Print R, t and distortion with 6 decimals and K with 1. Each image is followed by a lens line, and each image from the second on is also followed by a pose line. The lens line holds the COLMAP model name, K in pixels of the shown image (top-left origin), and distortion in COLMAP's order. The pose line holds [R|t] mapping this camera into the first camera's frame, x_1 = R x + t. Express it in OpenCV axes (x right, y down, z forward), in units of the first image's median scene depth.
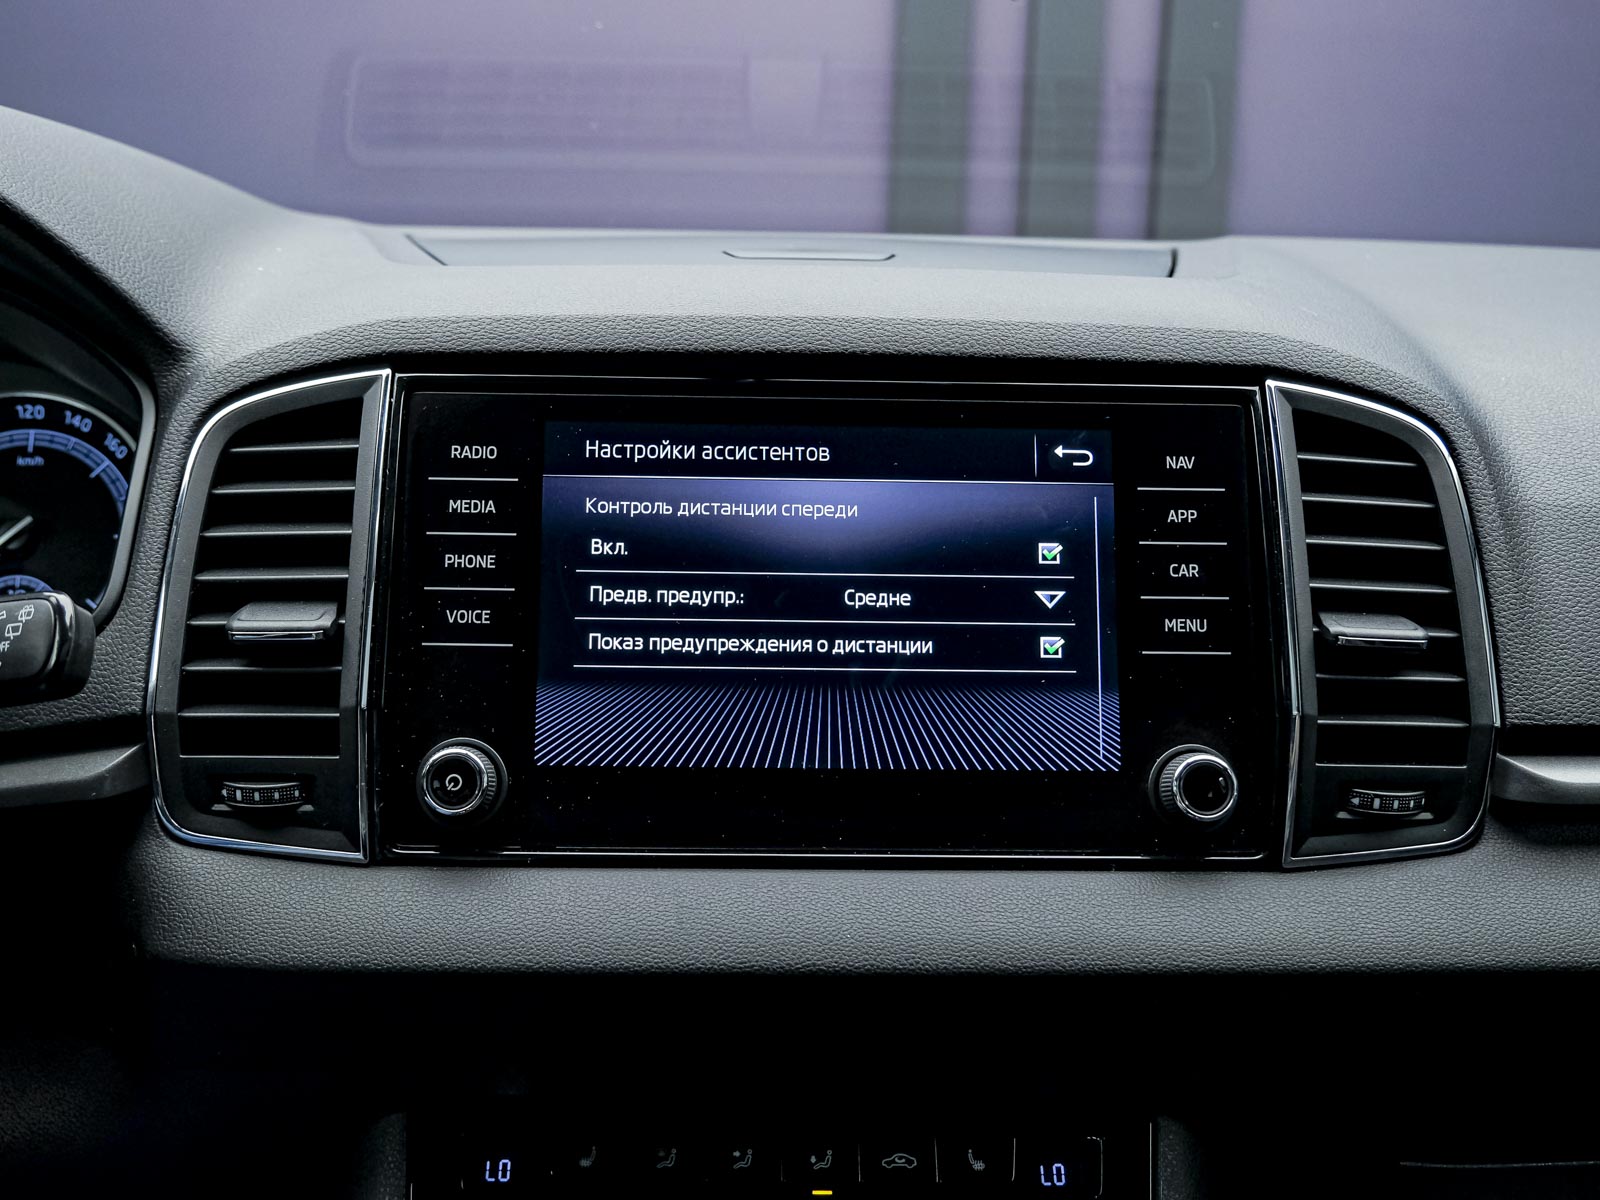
lens RADIAL K [[1715.4, 0, 800.0], [0, 1715.4, 600.0], [0, 0, 1]] dist [0.000133, -0.001889]
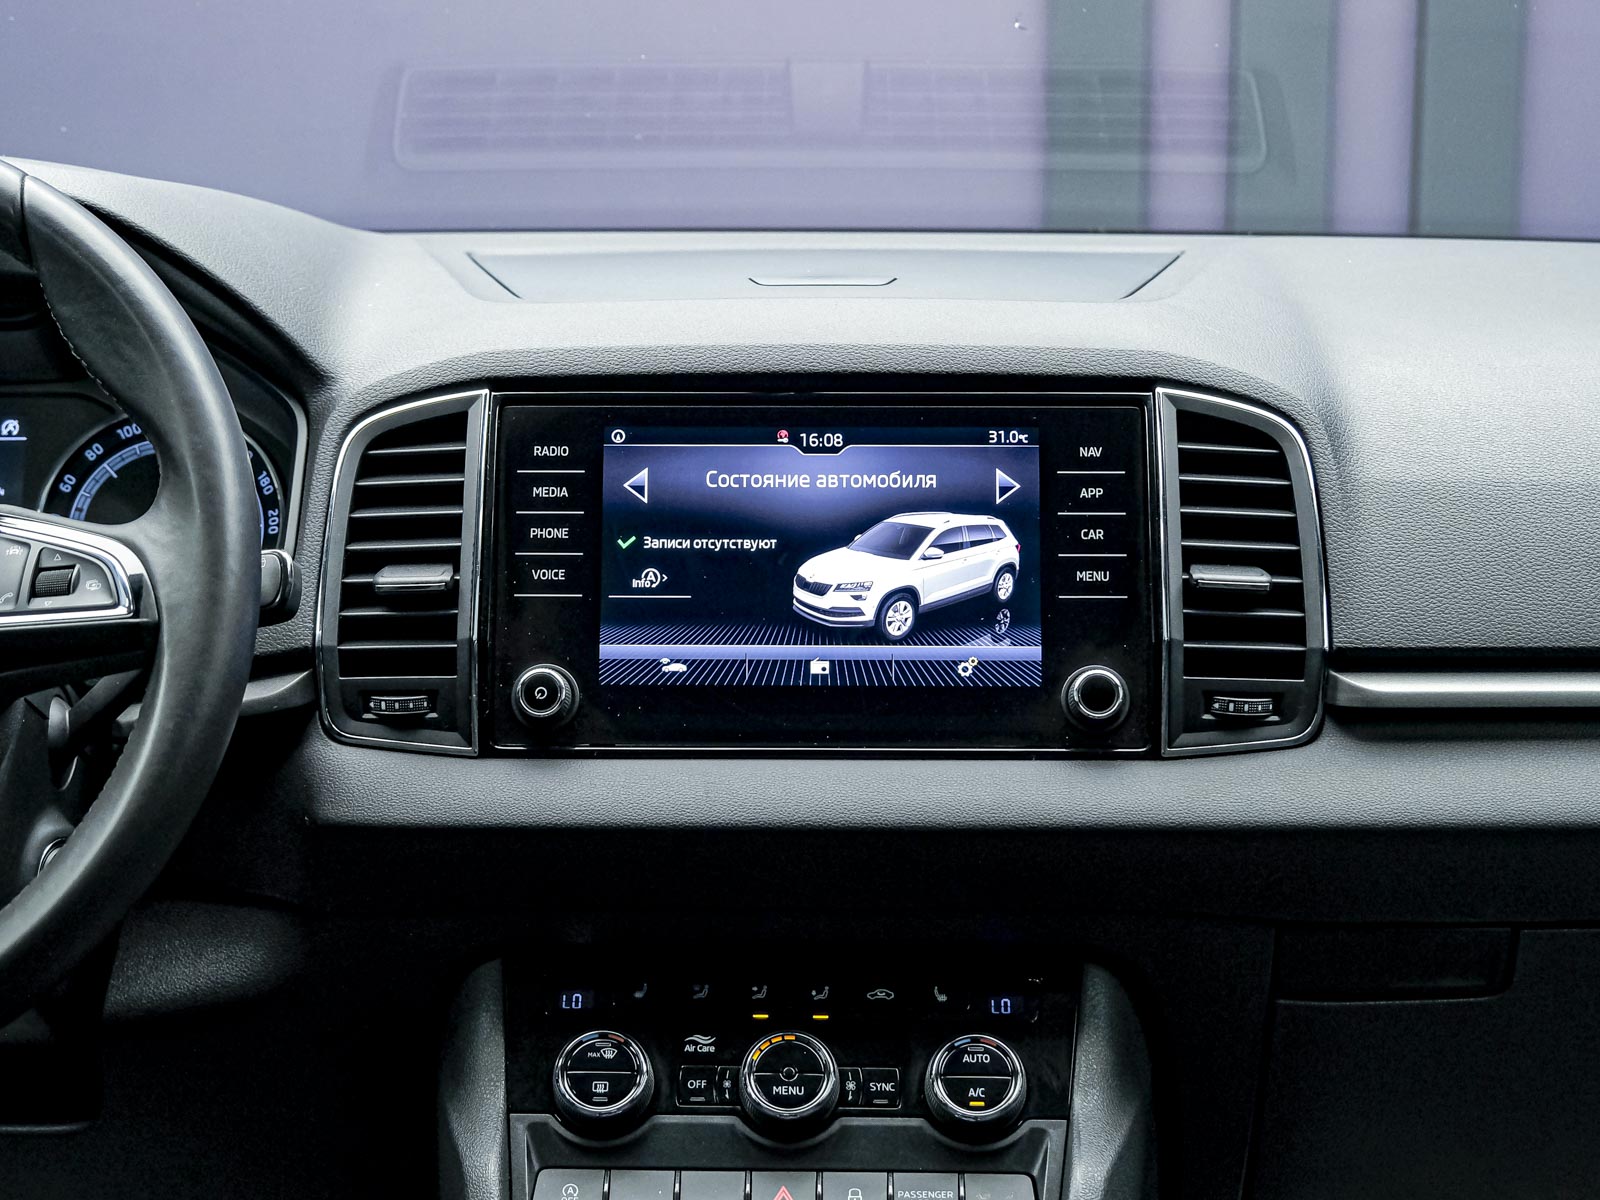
lens RADIAL K [[2591.5, 0, 808.8], [0, 2591.5, 569.7], [0, 0, 1]] dist [-0.030168, 0.036872]
pose [[0.998708, -0.010778, -0.049657, 0.108169], [0.009190, 0.999443, -0.032089, 0.072167], [0.049975, 0.031591, 0.998251, -0.995836]]
